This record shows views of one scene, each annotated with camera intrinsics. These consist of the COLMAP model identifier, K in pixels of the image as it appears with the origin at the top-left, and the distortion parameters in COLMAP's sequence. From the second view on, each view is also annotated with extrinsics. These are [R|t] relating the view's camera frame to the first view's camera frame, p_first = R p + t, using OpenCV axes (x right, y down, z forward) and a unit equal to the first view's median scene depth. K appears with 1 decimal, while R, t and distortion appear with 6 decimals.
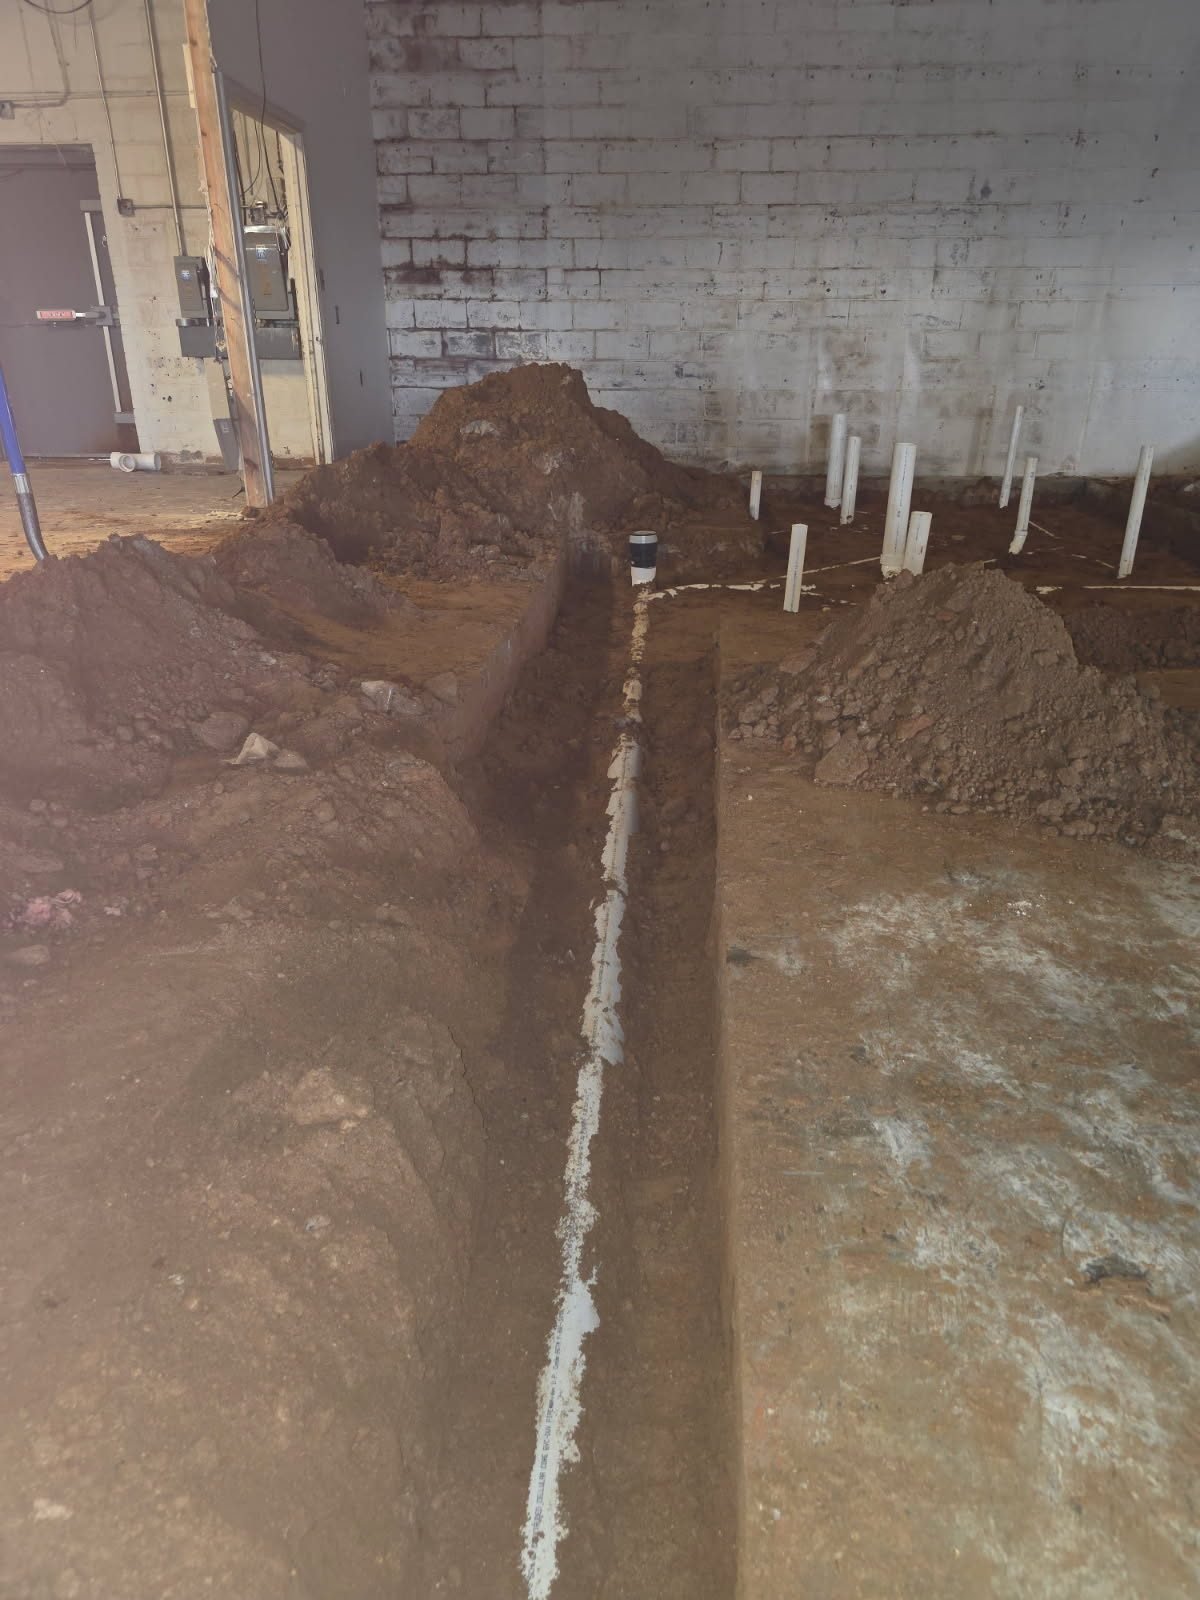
lens RADIAL K [[1060.7, 0, 604.7], [0, 1060.7, 806.7], [0, 0, 1]] dist [0.075206, -0.072300]
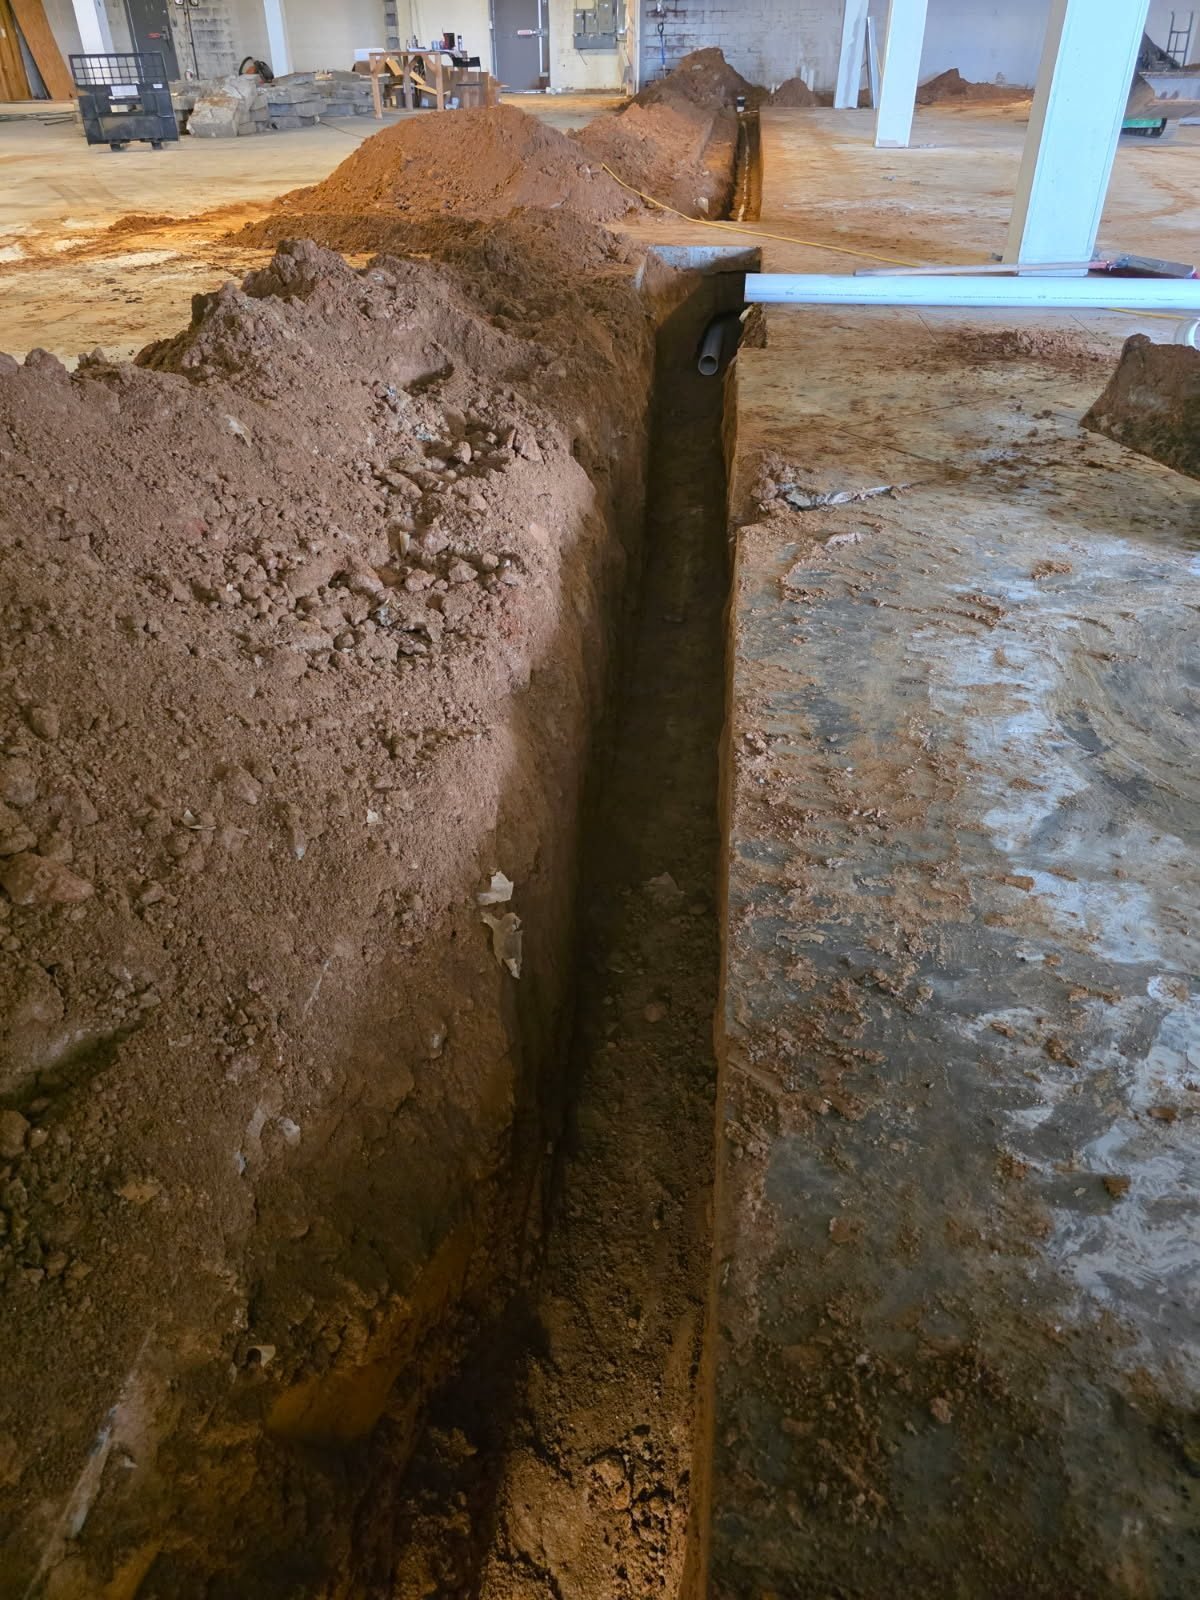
lens RADIAL K [[1066.9, 0, 601.3], [0, 1066.9, 802.3], [0, 0, 1]] dist [0.005325, 0.003101]
pose [[0.999338, 0.007394, -0.035630, -0.209495], [0.000513, 0.976177, 0.216975, 0.936101], [0.036385, -0.216850, 0.975527, -2.243927]]
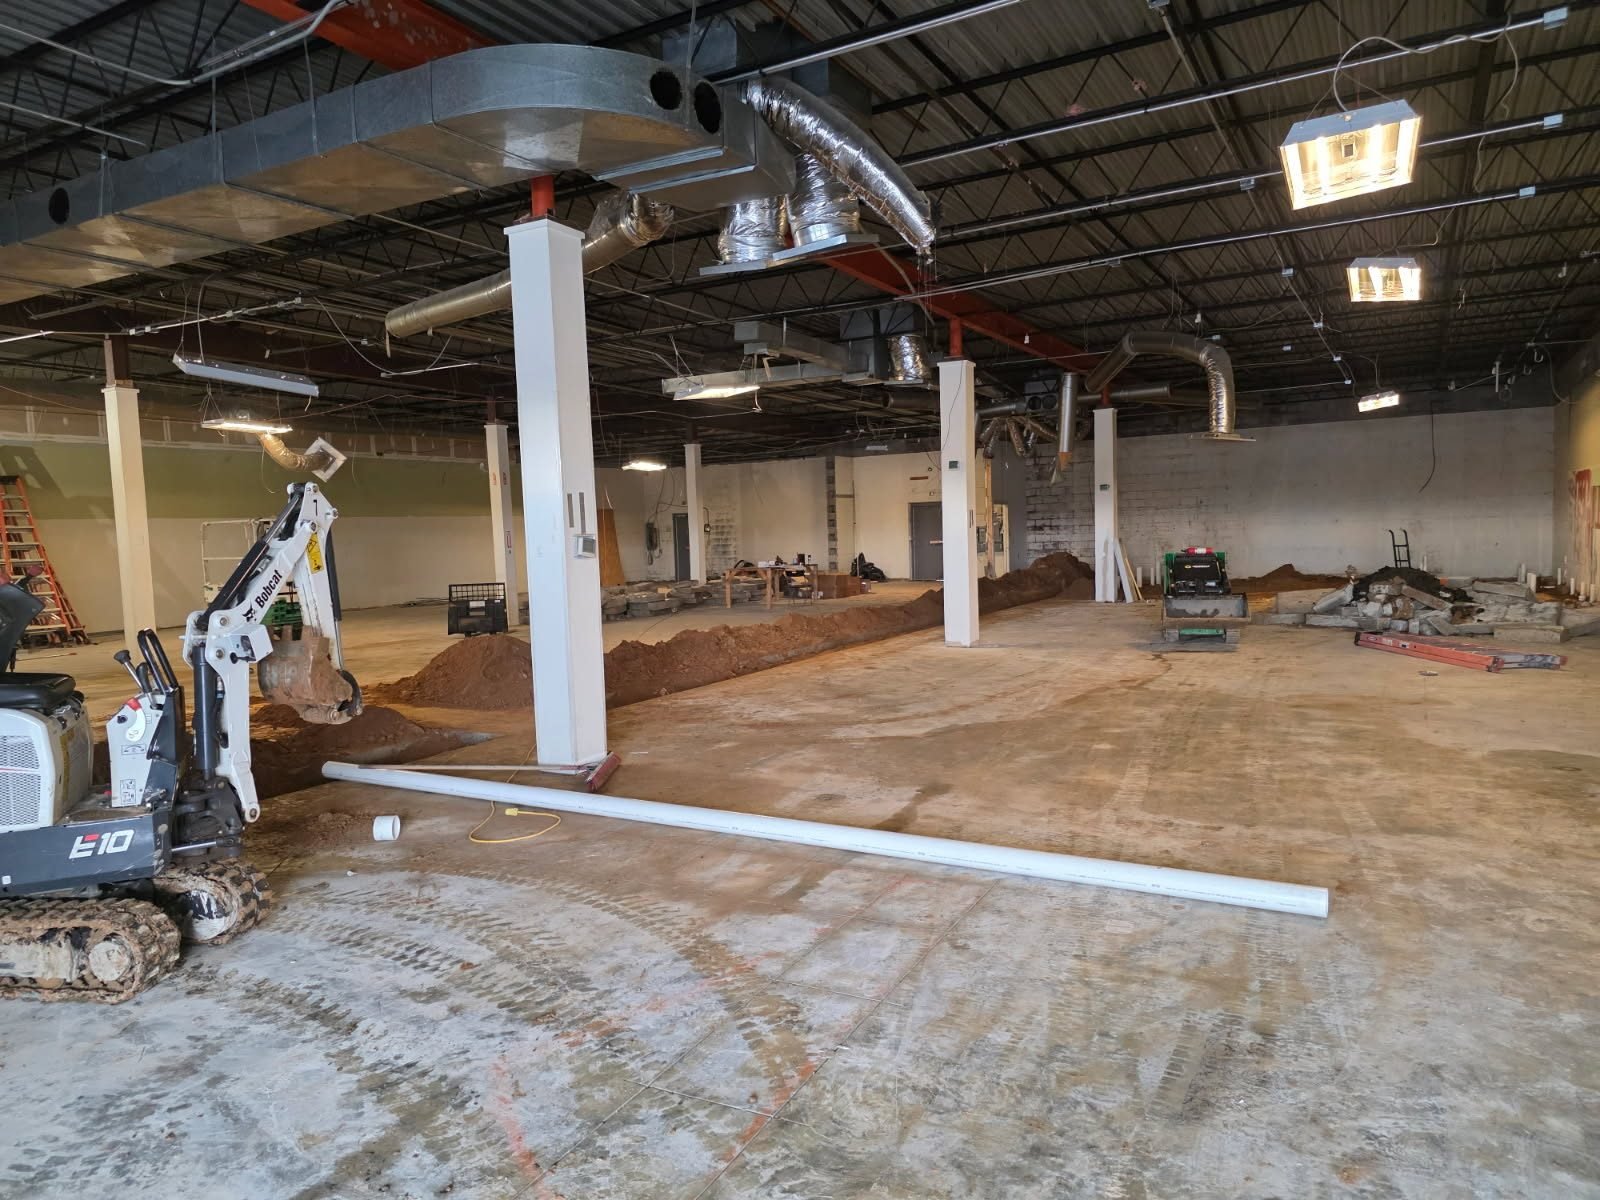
lens RADIAL K [[1067.9, 0, 798.0], [0, 1067.9, 594.8], [0, 0, 1]] dist [0.057436, -0.048343]
pose [[0.908341, -0.011845, -0.418062, 0.582480], [-0.125724, 0.945632, -0.299957, 0.867171], [0.398886, 0.325023, 0.857467, -2.261830]]
